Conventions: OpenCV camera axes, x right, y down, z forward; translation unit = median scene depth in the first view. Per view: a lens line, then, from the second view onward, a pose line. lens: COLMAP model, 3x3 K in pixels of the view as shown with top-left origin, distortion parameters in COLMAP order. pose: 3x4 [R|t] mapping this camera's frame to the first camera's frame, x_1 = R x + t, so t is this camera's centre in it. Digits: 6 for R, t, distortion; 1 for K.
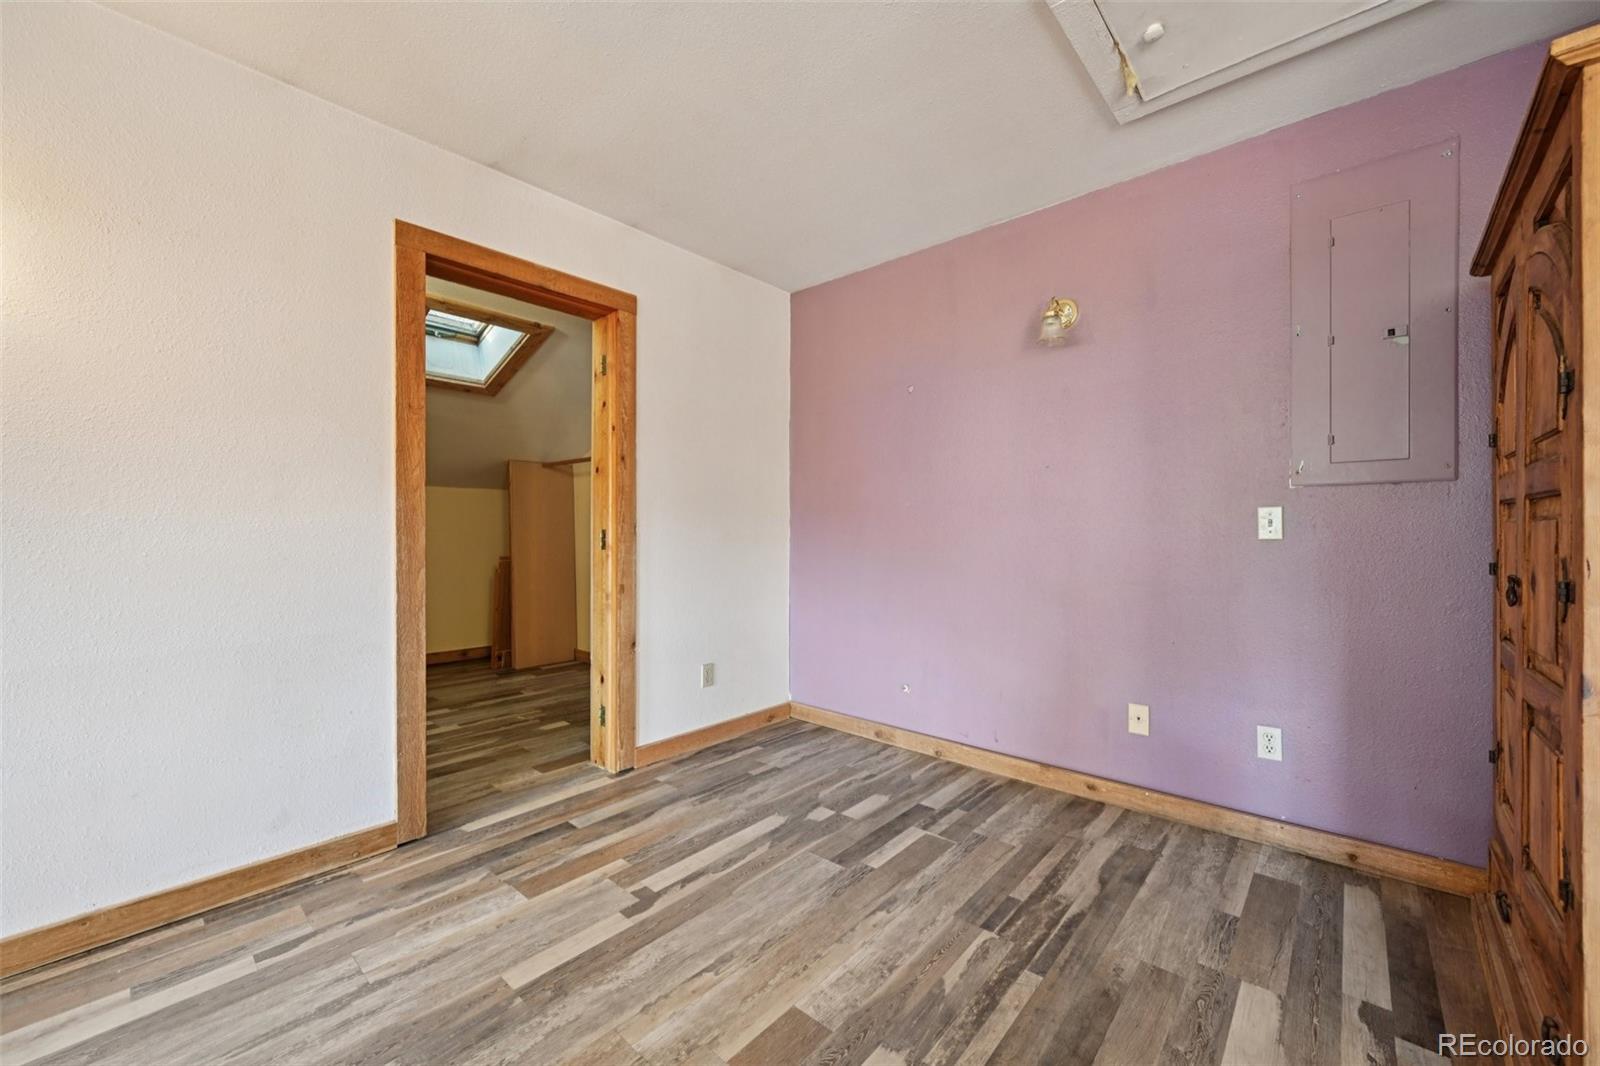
lens RADIAL K [[627.3, 0, 805.2], [0, 627.3, 540.1], [0, 0, 1]] dist [0.001617, 0.000481]
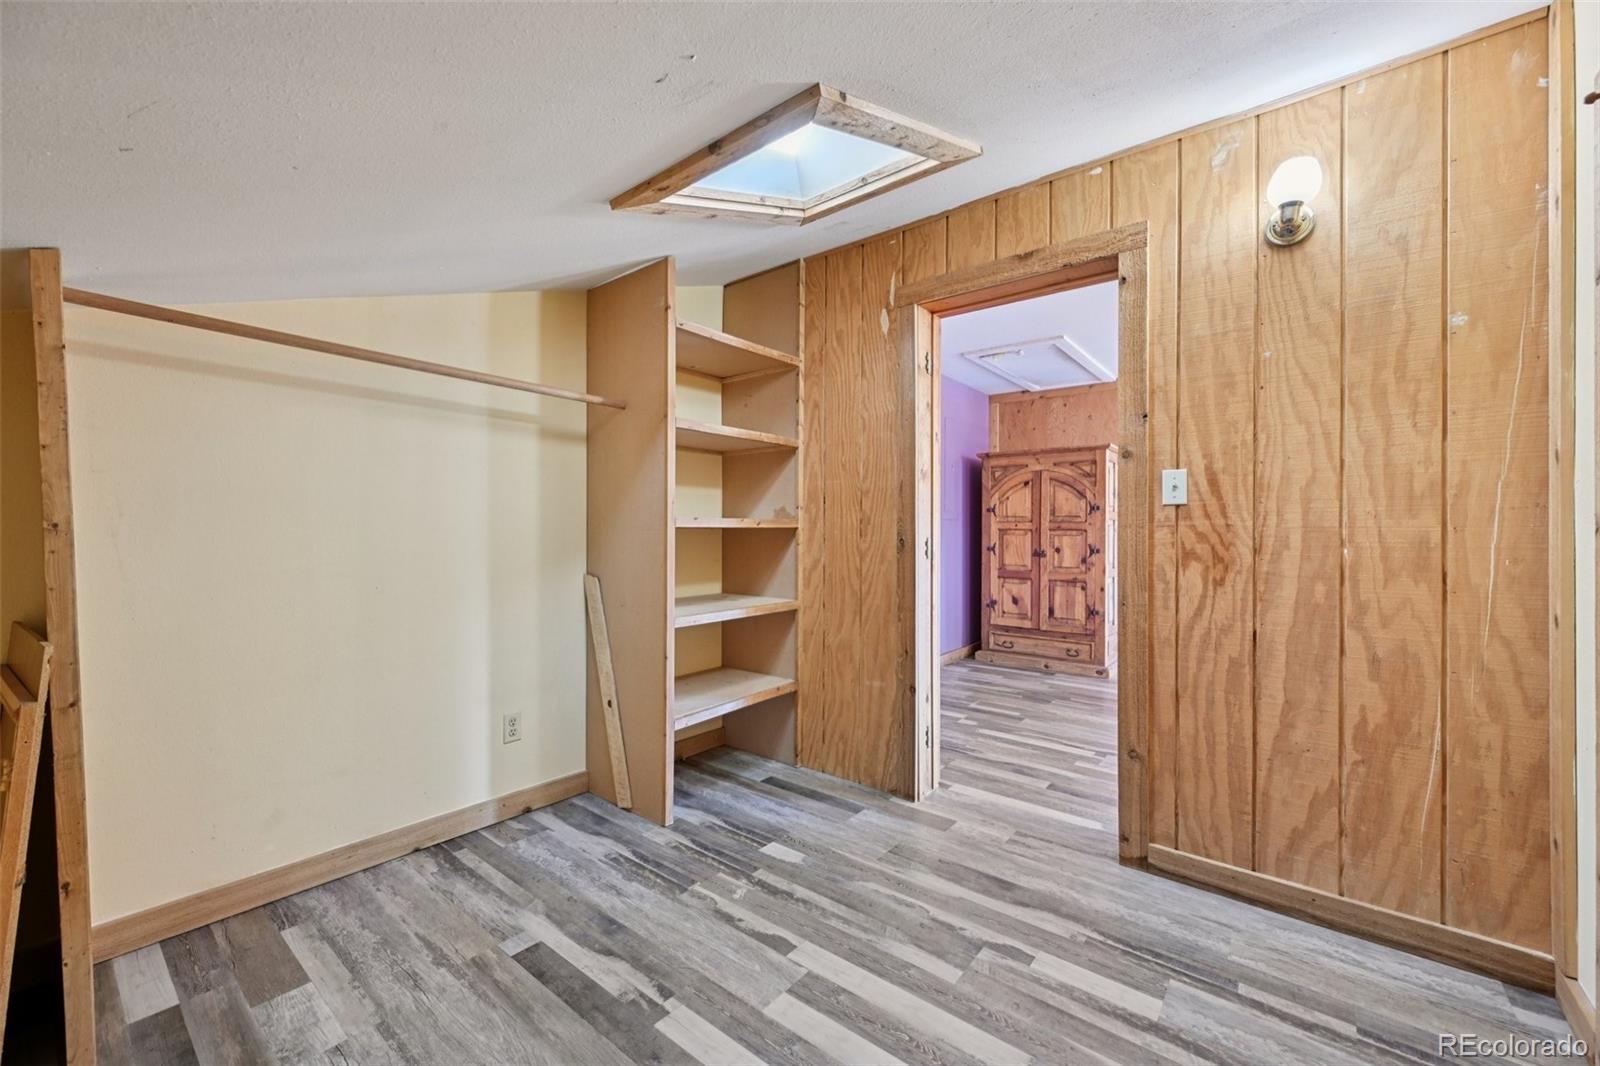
lens RADIAL K [[627.3, 0, 805.2], [0, 627.3, 540.1], [0, 0, 1]] dist [0.001617, 0.000481]
pose [[-0.047839, -0.003581, 0.998849, -1.445947], [0.017107, 0.999844, 0.004404, -0.019418], [-0.998709, 0.017298, -0.047770, 1.427161]]
